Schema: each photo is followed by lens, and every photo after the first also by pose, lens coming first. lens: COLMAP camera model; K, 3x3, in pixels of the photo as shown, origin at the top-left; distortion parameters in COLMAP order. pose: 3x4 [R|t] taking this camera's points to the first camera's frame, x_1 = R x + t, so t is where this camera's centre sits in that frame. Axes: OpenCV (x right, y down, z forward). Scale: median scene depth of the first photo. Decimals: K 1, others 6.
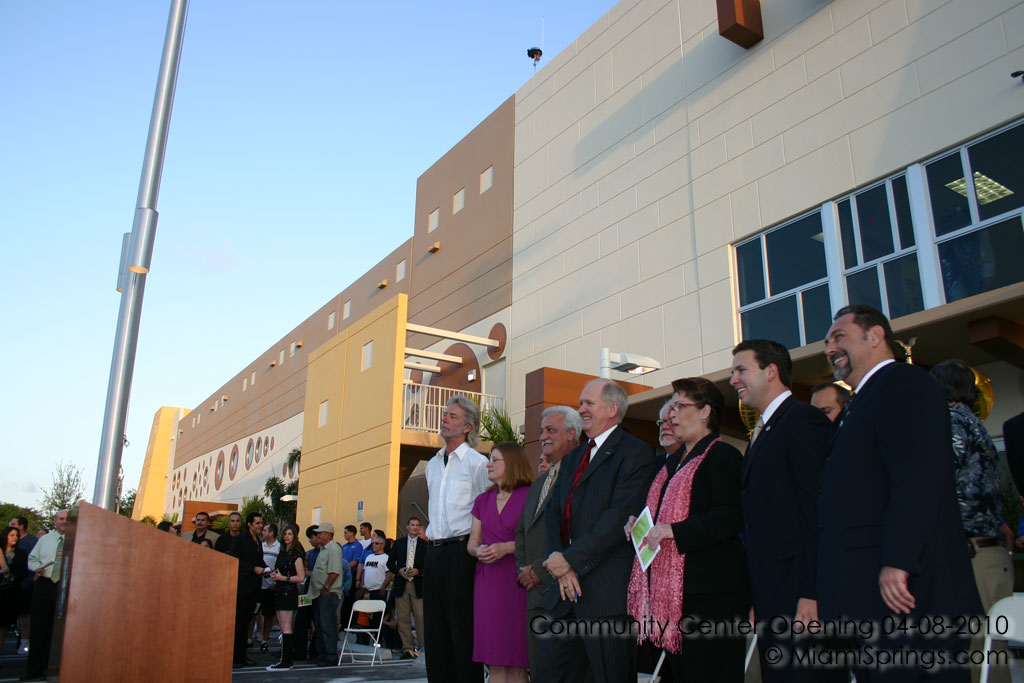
lens RADIAL K [[822.7, 0, 516.3], [0, 822.7, 339.4], [0, 0, 1]] dist [-0.149825, 0.114202]
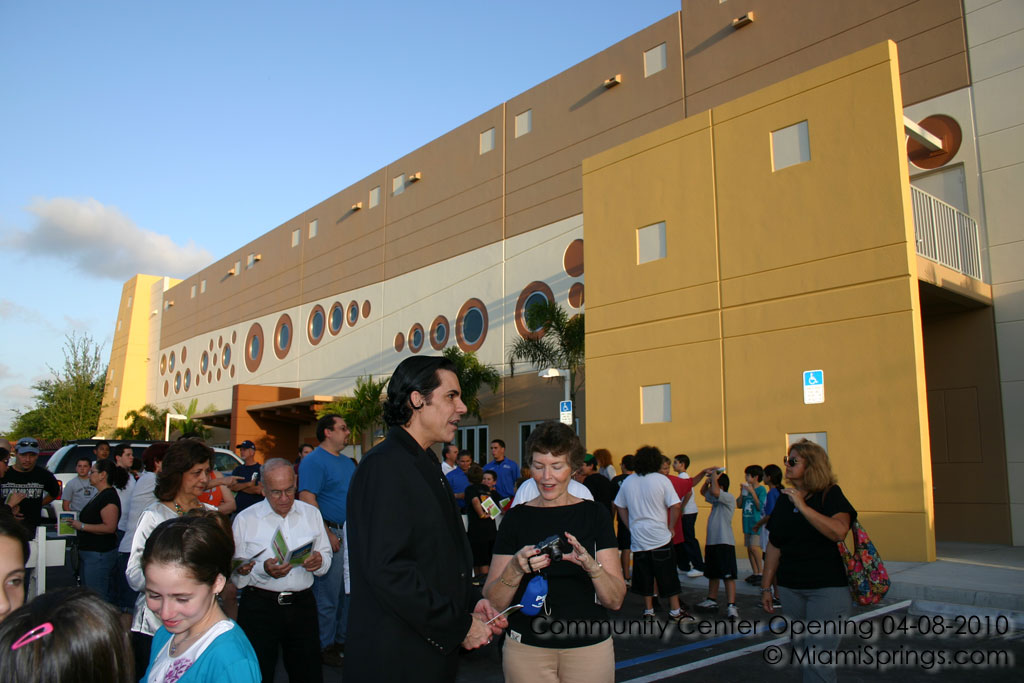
lens RADIAL K [[805.1, 0, 513.5], [0, 805.1, 350.3], [0, 0, 1]] dist [-0.124095, 0.048582]
pose [[0.991260, 0.006257, 0.131771, -0.590975], [-0.025735, 0.988855, 0.146643, 0.115820], [-0.129385, -0.148753, 0.980374, 0.509238]]
